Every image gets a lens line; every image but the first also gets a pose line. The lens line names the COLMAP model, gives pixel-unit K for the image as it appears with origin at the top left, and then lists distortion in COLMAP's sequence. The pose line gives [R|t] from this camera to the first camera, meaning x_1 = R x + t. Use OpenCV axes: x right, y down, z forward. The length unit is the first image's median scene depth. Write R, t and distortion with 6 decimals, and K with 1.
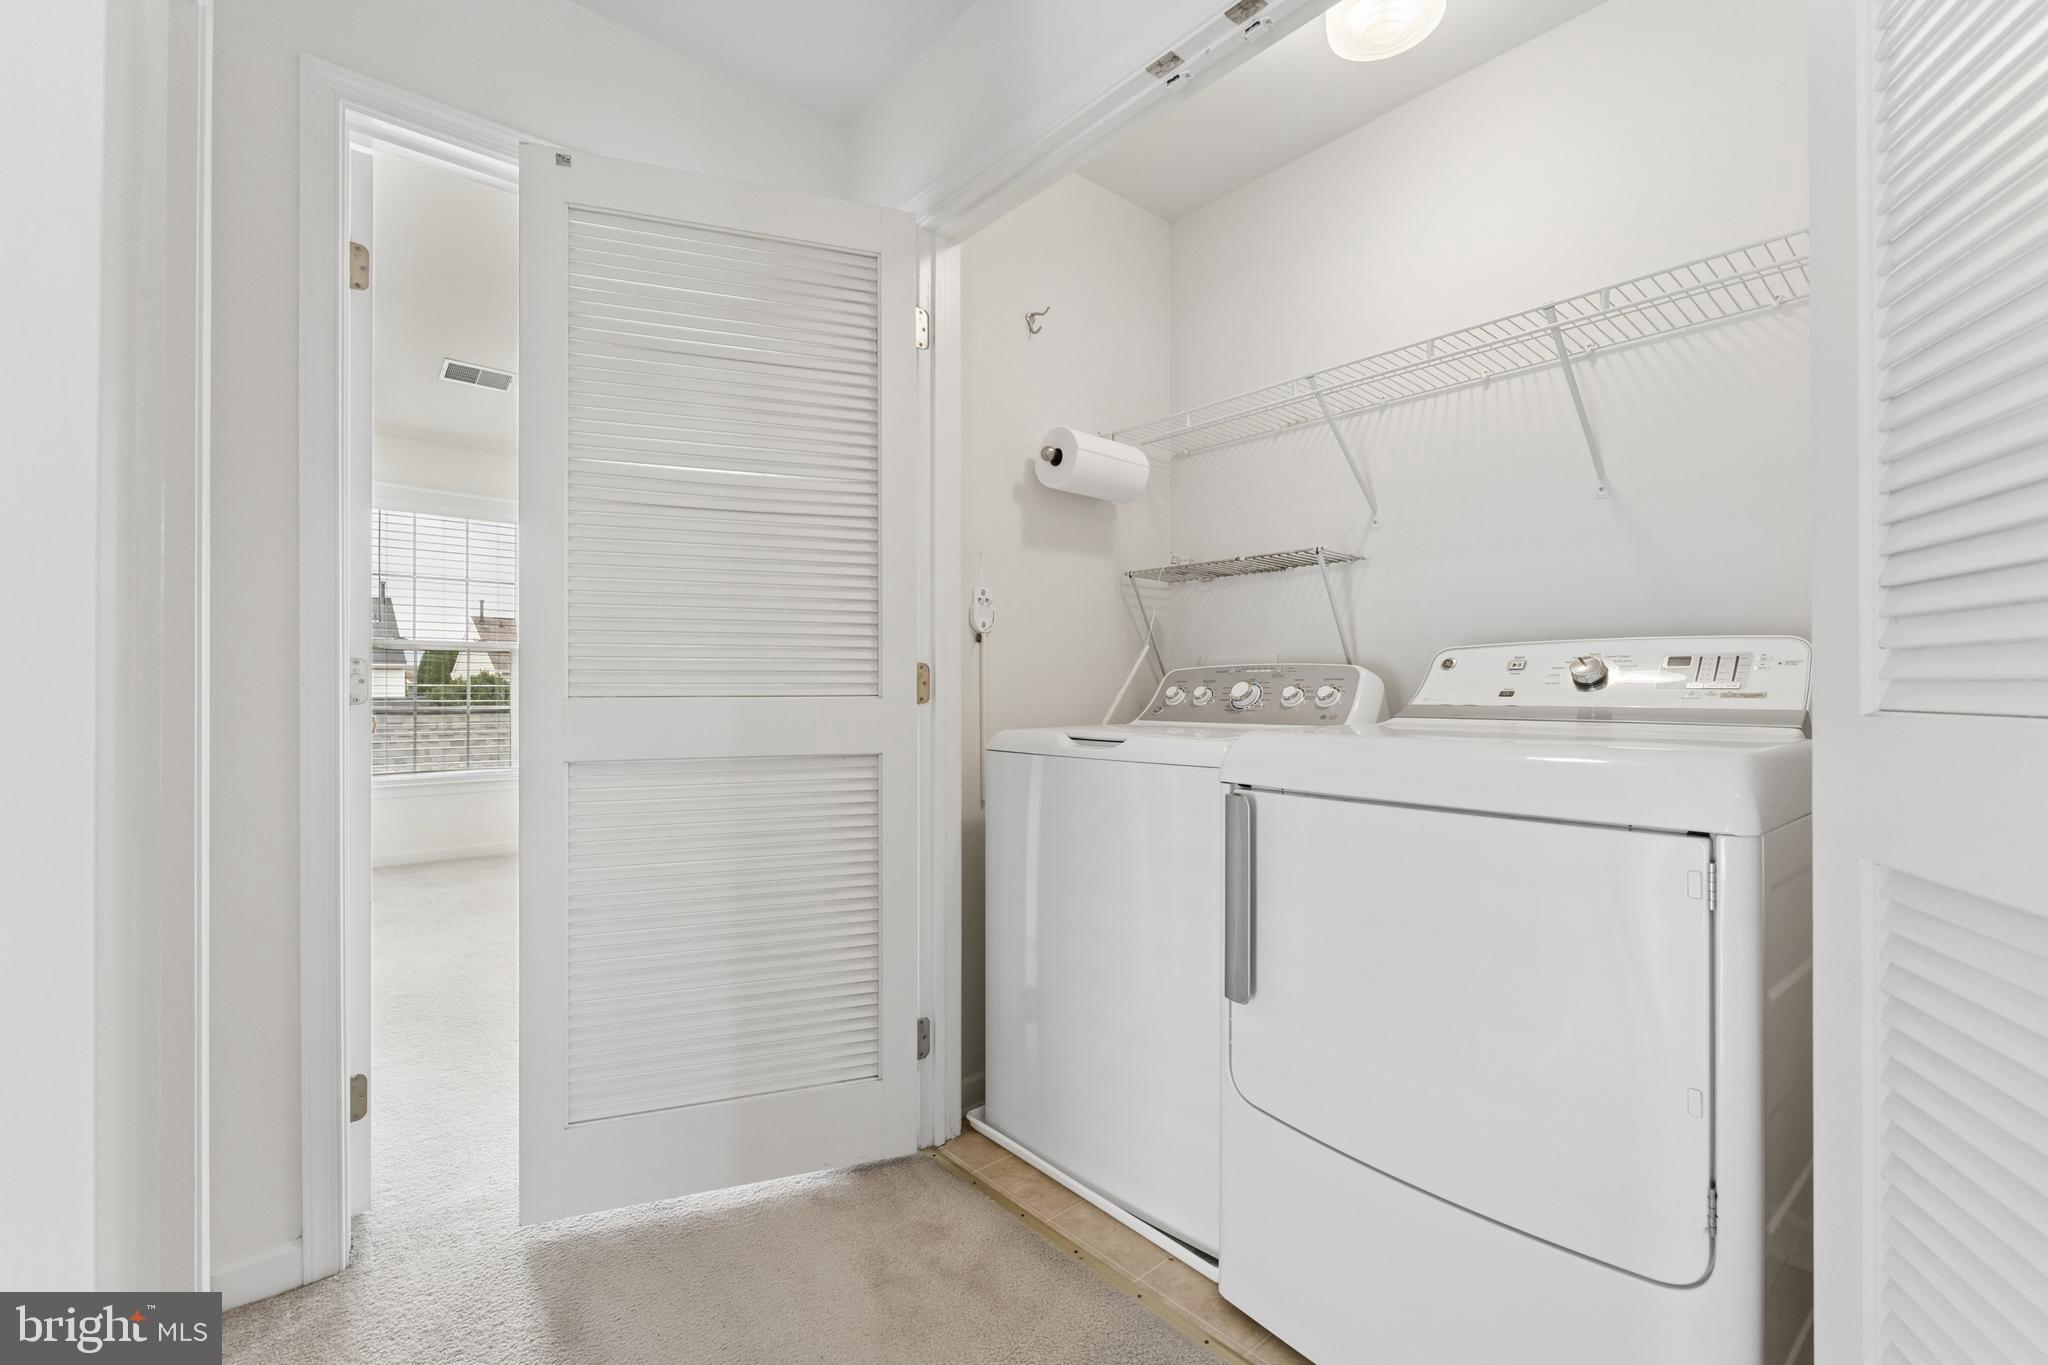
lens RADIAL K [[894.8, 0, 1024.0], [0, 894.8, 682.5], [0, 0, 1]] dist [0.001210, 0.000177]
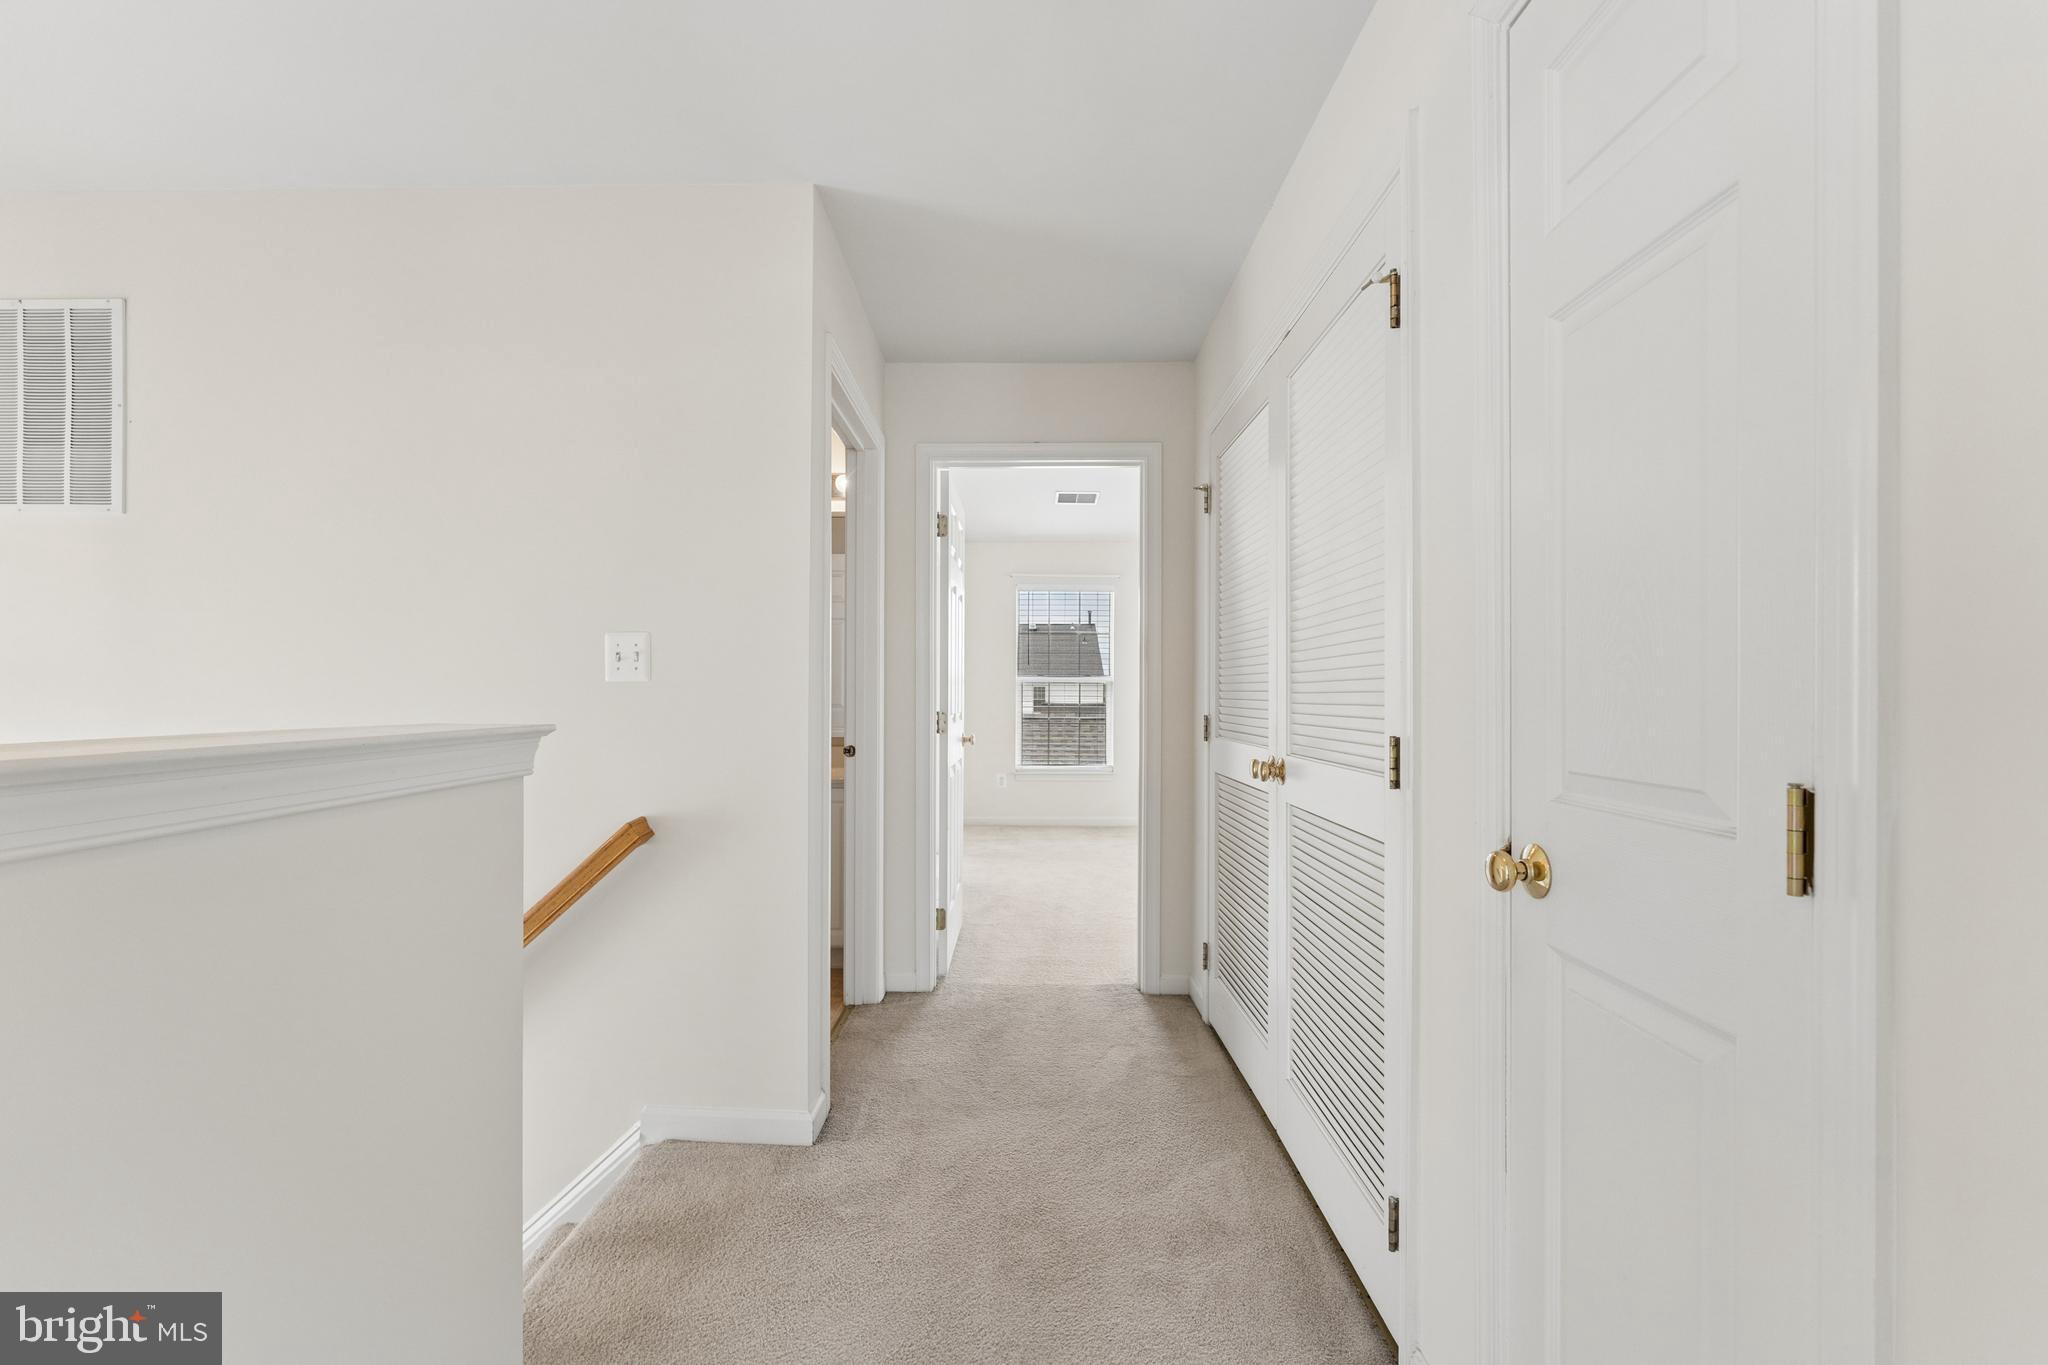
lens RADIAL K [[894.8, 0, 1024.0], [0, 894.8, 682.5], [0, 0, 1]] dist [0.001210, 0.000177]
pose [[0.757144, -0.008134, -0.653198, 0.808236], [0.006880, 0.999966, -0.004477, -0.093156], [0.653212, -0.001105, 0.757174, -0.490162]]
